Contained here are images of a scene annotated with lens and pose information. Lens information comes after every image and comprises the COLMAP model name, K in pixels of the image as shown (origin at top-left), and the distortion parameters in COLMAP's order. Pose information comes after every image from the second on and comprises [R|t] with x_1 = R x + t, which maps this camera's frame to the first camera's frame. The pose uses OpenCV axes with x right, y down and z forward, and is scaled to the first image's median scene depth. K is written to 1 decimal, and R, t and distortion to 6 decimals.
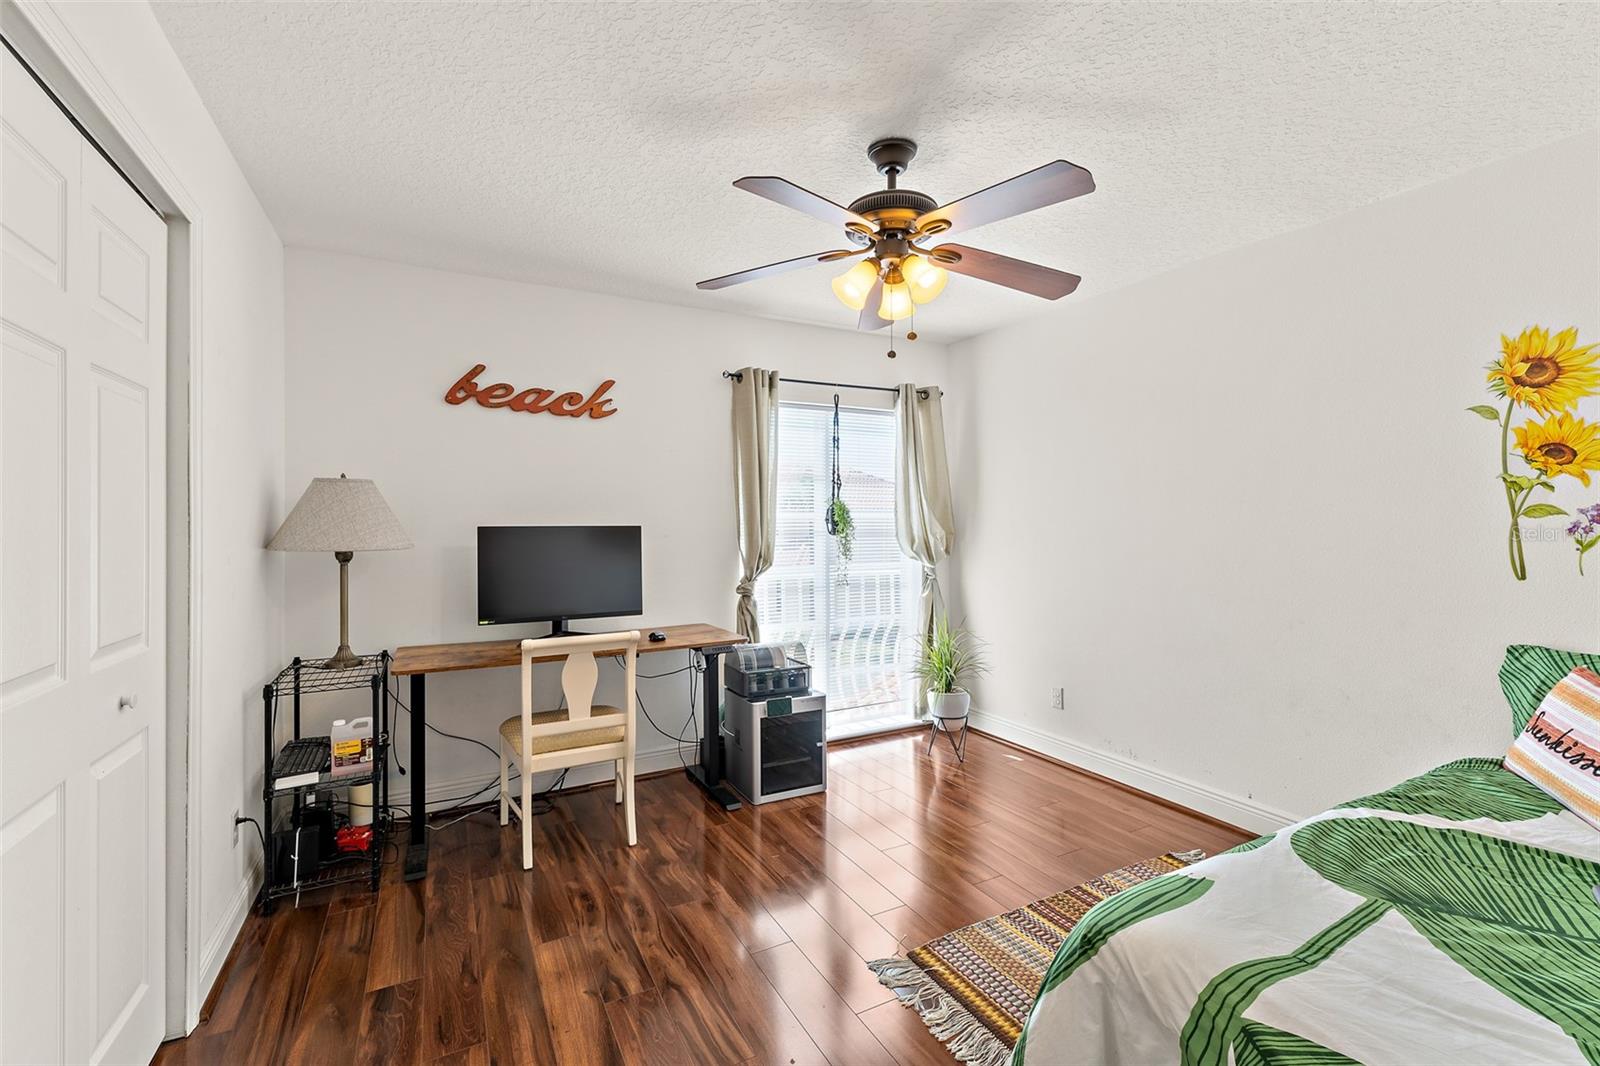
lens RADIAL K [[680.3, 0, 800.9], [0, 680.3, 512.5], [0, 0, 1]] dist [0.001319, 0.000193]
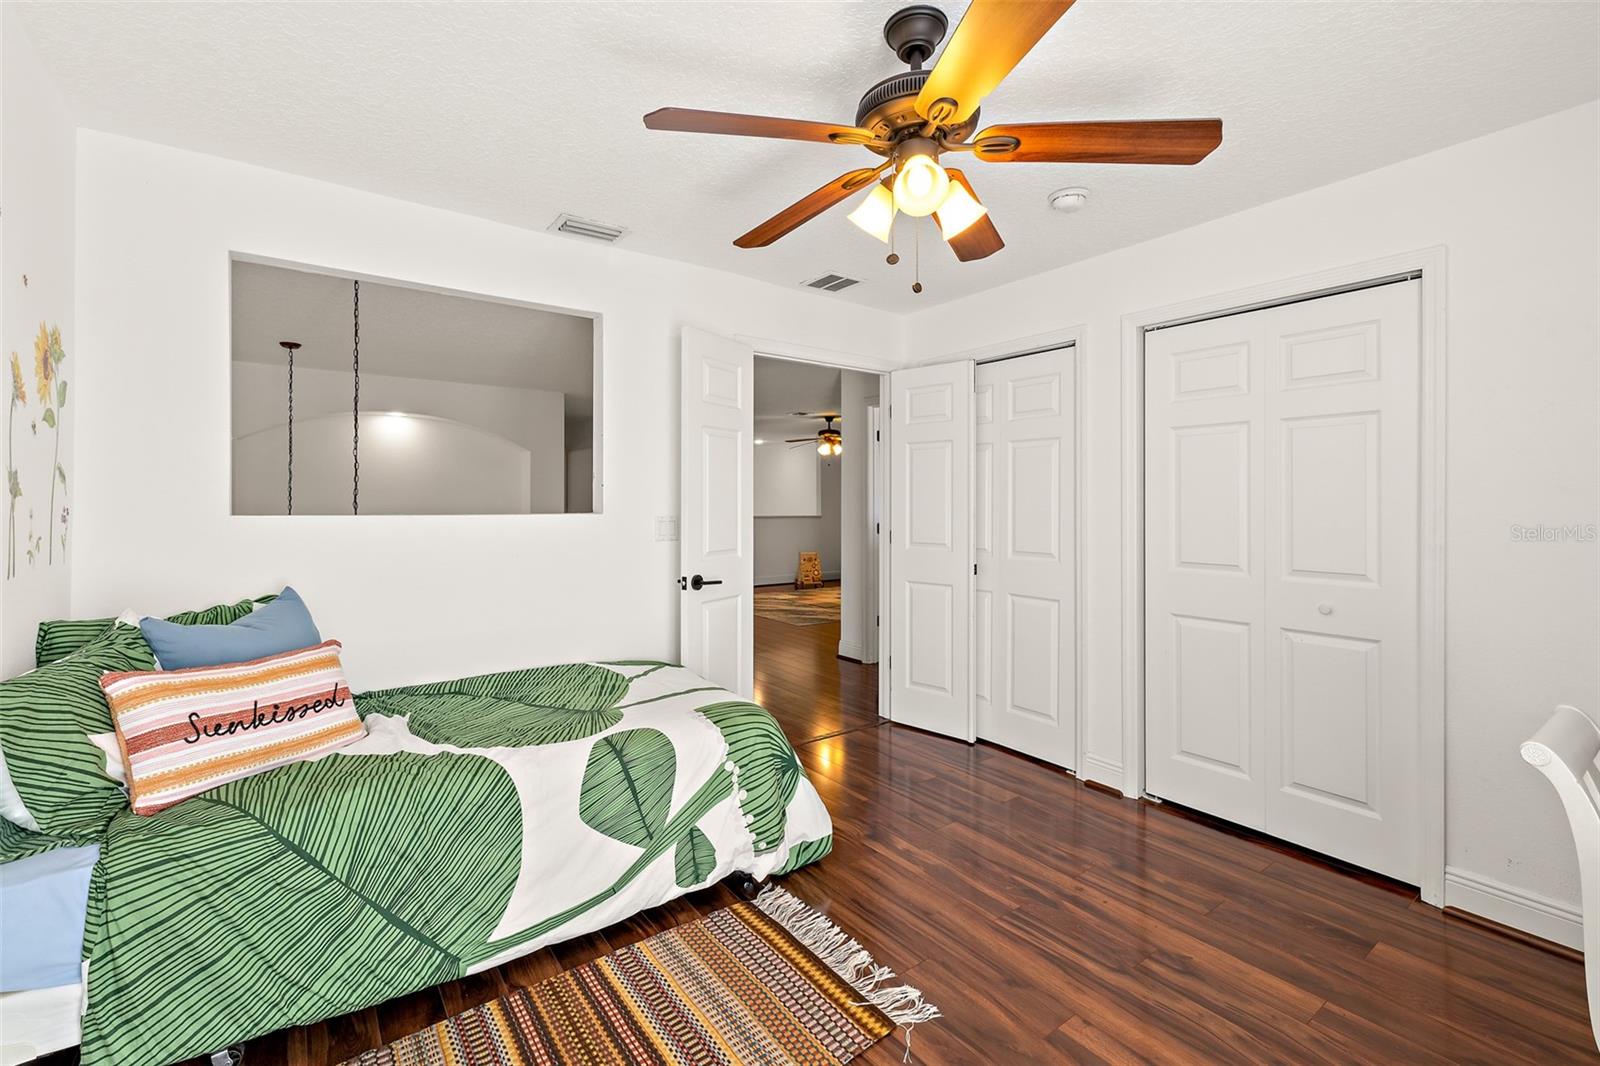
lens RADIAL K [[680.3, 0, 800.9], [0, 680.3, 512.5], [0, 0, 1]] dist [0.001319, 0.000193]
pose [[-0.988491, 0.000015, -0.151277, 0.435807], [-0.000045, 1.000000, 0.000392, 0.029330], [0.151277, 0.000394, -0.988491, 1.990105]]
